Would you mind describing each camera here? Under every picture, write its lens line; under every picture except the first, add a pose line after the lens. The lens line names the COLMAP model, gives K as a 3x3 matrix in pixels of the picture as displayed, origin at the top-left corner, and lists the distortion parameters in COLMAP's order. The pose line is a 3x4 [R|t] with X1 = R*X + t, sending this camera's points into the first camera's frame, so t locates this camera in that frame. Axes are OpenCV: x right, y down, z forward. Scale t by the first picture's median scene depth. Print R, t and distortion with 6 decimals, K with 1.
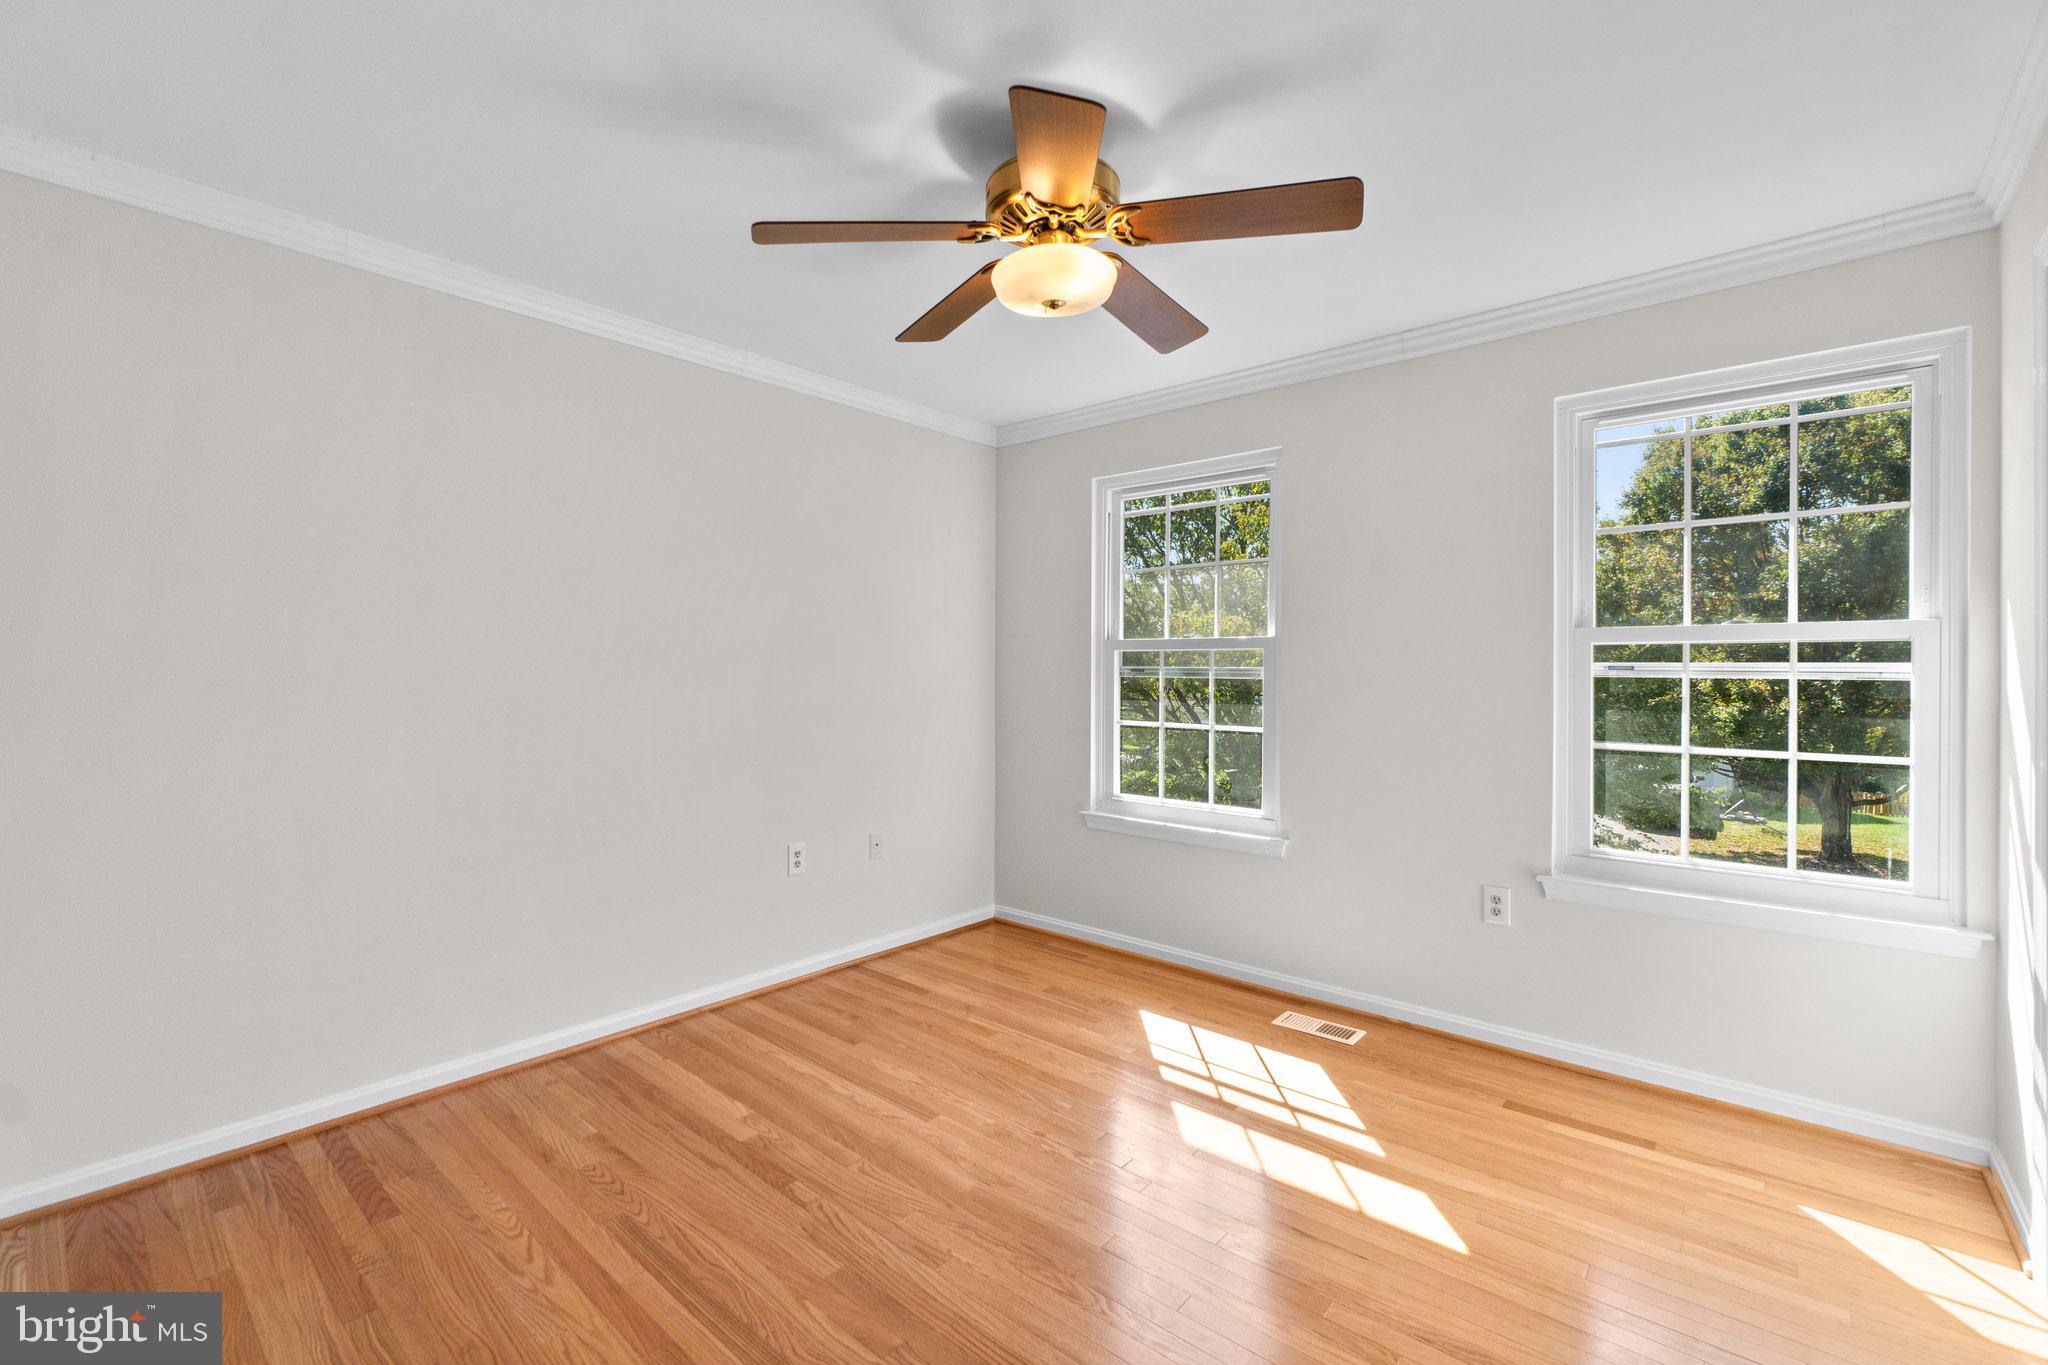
lens RADIAL K [[888.7, 0, 1026.3], [0, 888.7, 670.9], [0, 0, 1]] dist [-0.002047, 0.000220]
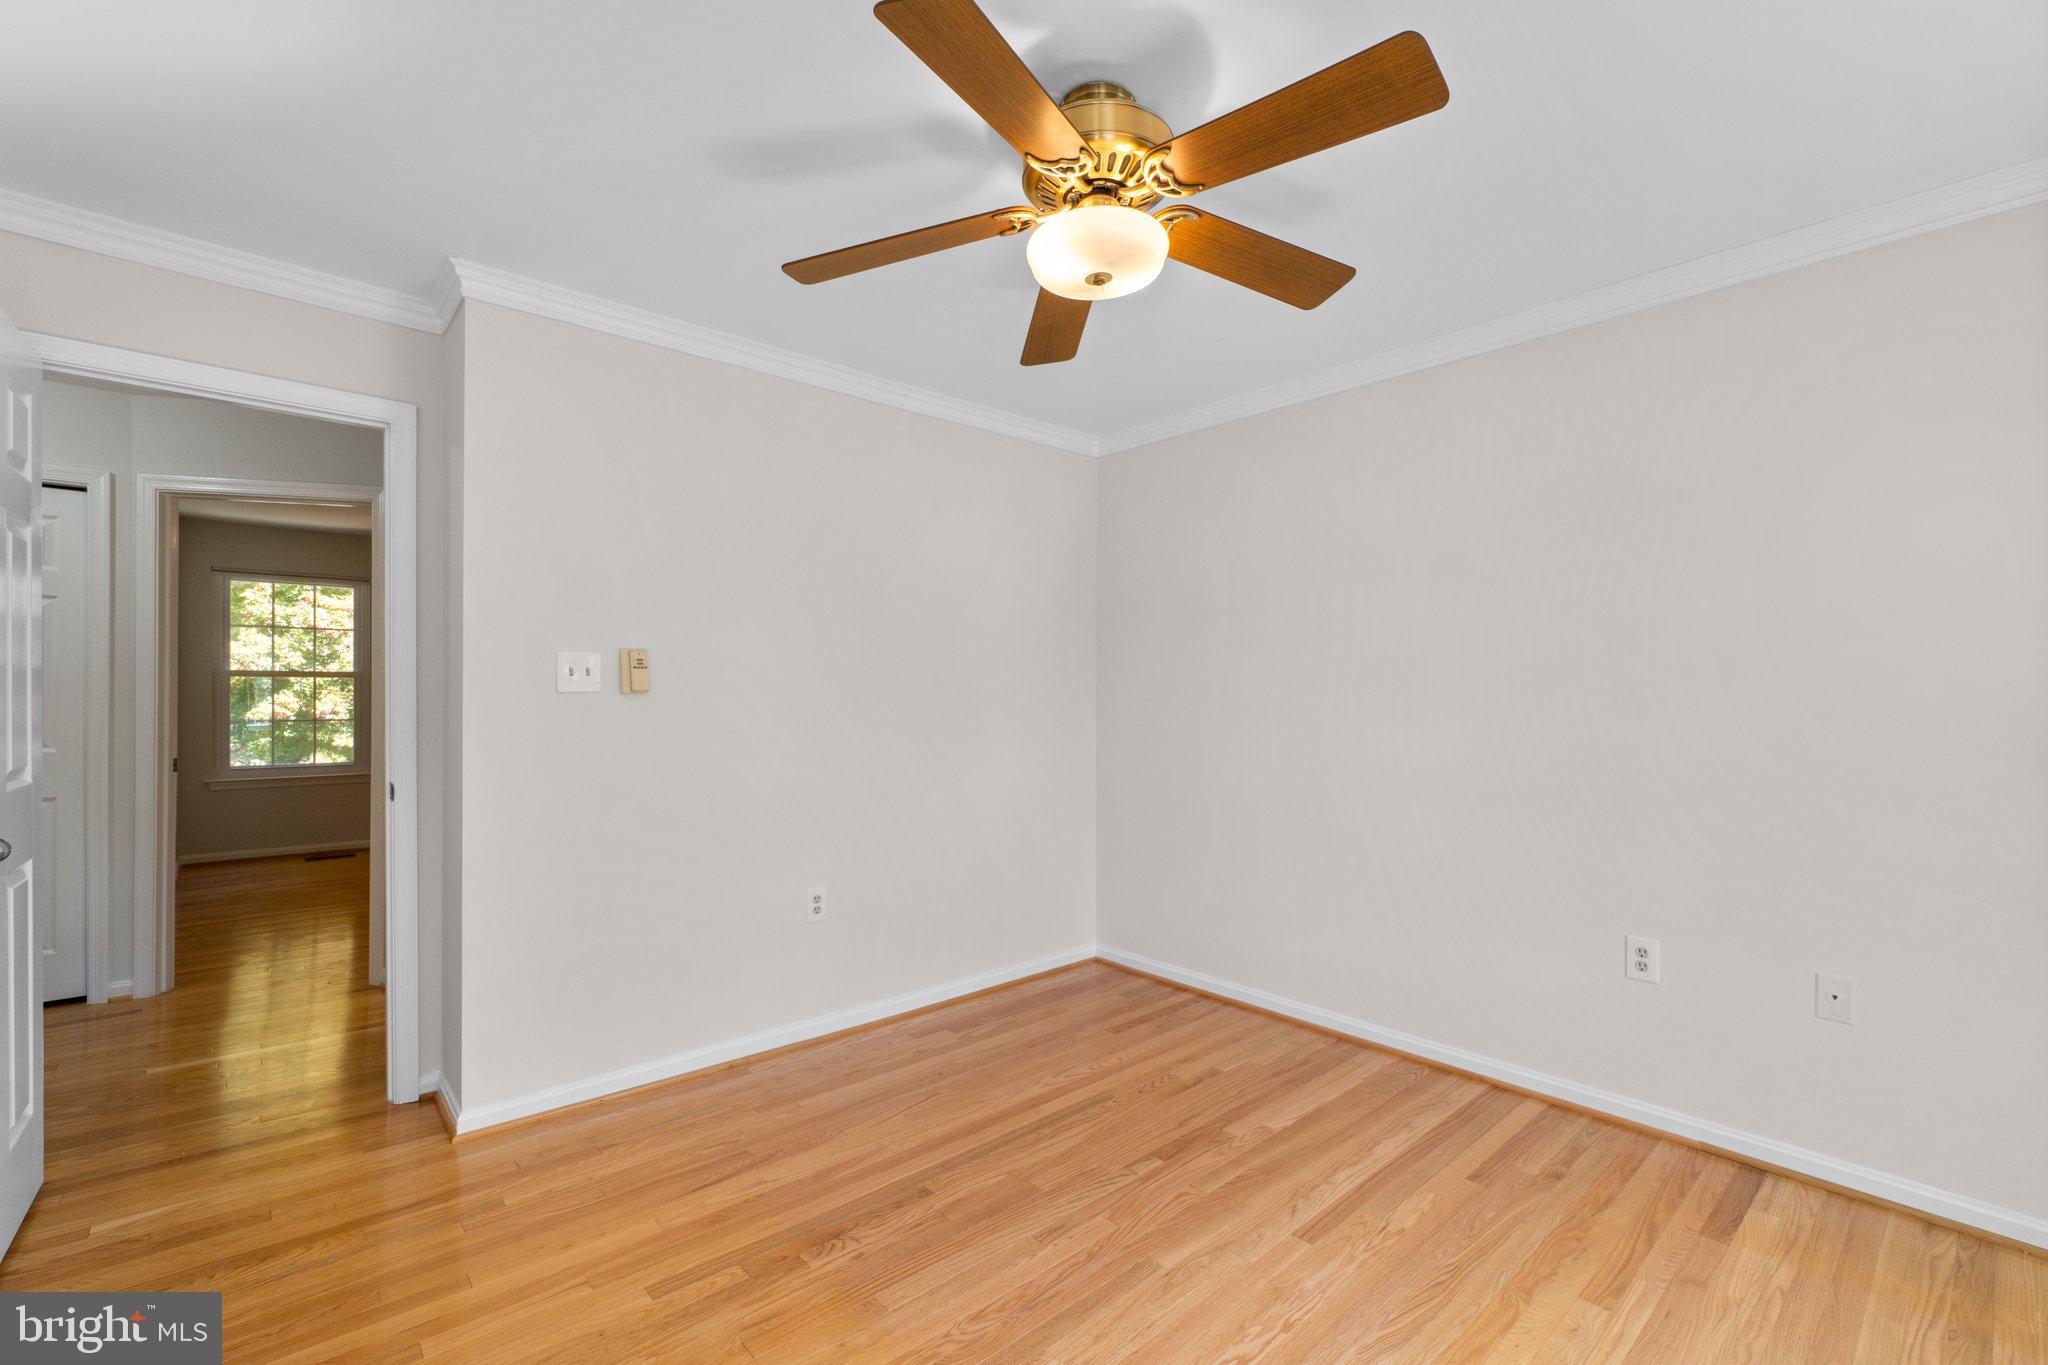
lens RADIAL K [[881.9, 0, 1019.0], [0, 881.9, 690.6], [0, 0, 1]] dist [-0.002454, 0.000477]
pose [[-0.131813, -0.008218, -0.991241, 0.734933], [-0.003435, 0.999963, -0.007834, -0.000391], [0.991269, 0.002372, -0.131836, 0.830677]]
